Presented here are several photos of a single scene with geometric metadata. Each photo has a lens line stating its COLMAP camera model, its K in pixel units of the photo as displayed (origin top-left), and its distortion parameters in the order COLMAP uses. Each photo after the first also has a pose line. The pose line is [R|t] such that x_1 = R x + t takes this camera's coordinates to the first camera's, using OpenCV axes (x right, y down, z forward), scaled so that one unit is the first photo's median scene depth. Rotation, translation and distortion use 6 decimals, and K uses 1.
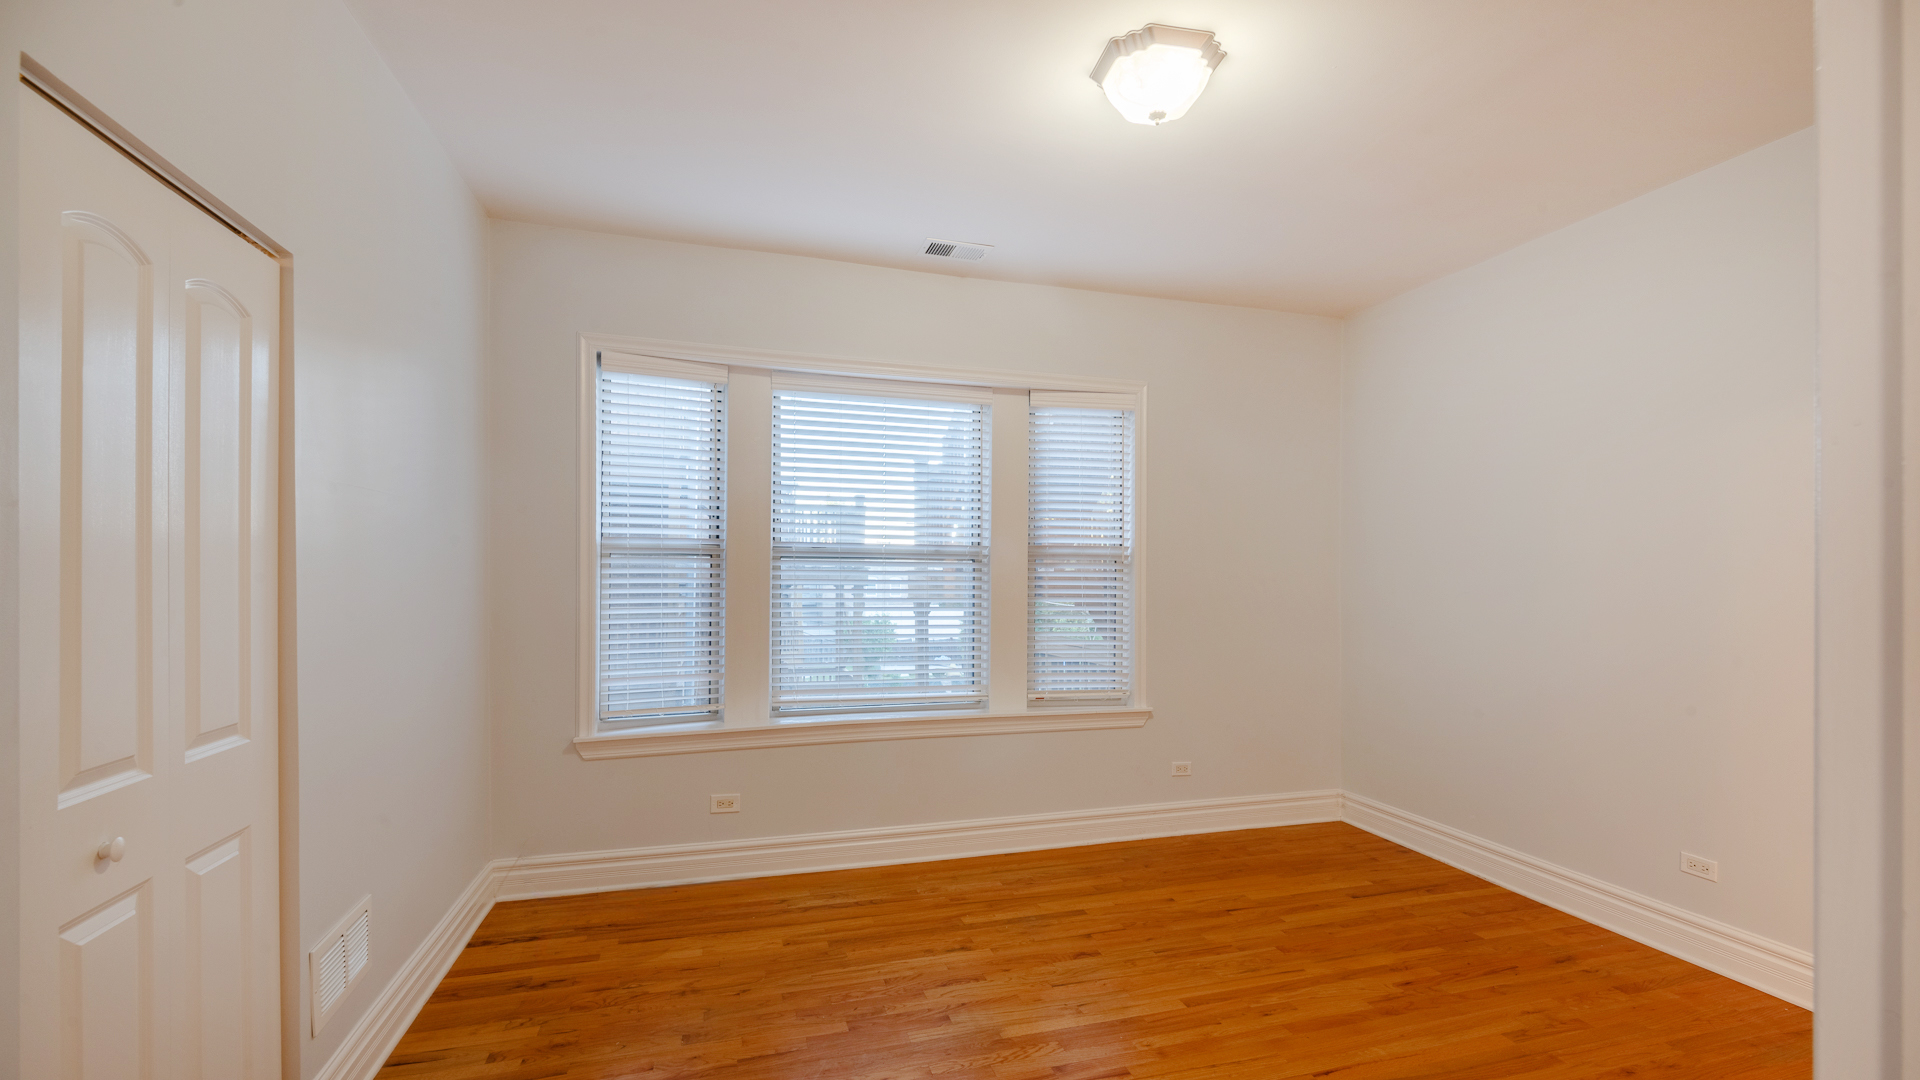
lens RADIAL K [[838.7, 0, 983.8], [0, 838.7, 569.9], [0, 0, 1]] dist [-0.001831, 0.000260]
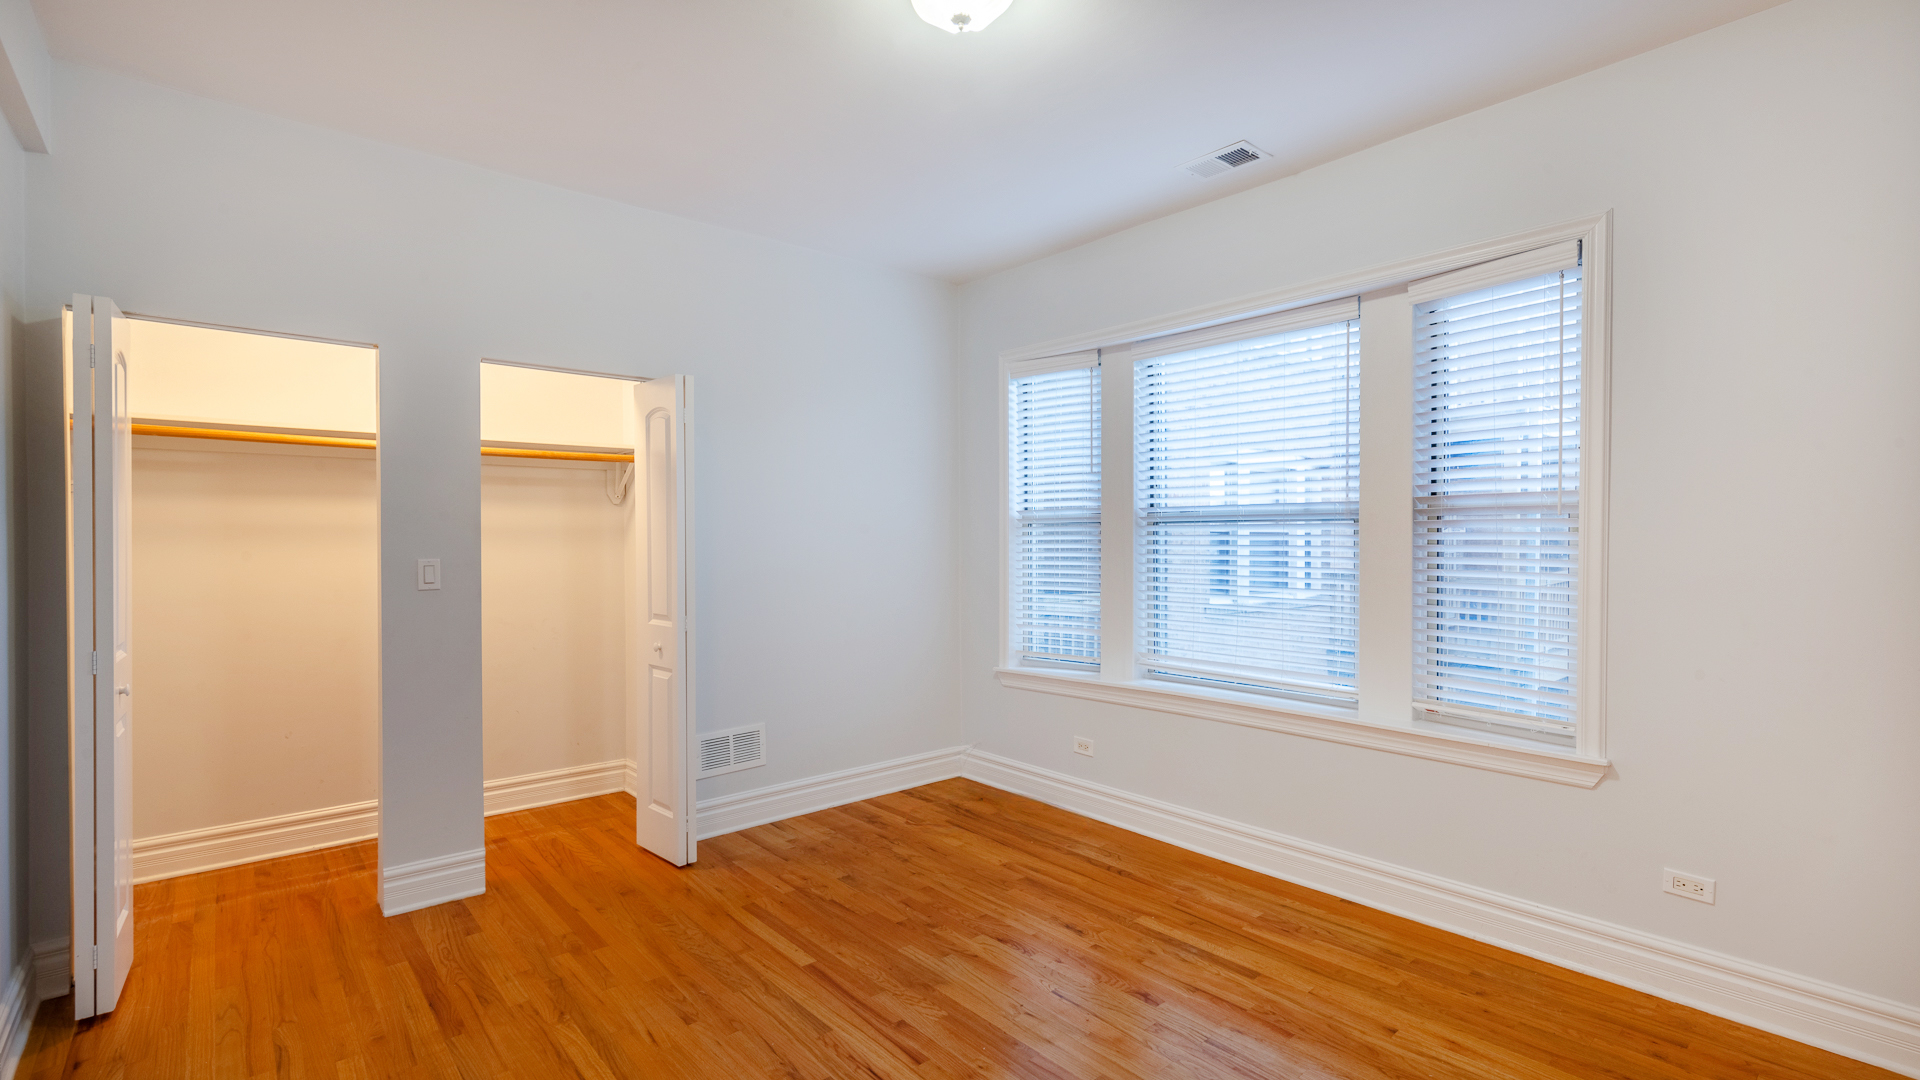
lens RADIAL K [[838.7, 0, 958.2], [0, 838.7, 548.1], [0, 0, 1]] dist [-0.001831, 0.000260]
pose [[0.410351, 0.001595, -0.911926, 0.665395], [0.010616, 0.999922, 0.006526, 0.007074], [0.911866, -0.012359, 0.410303, 0.413979]]
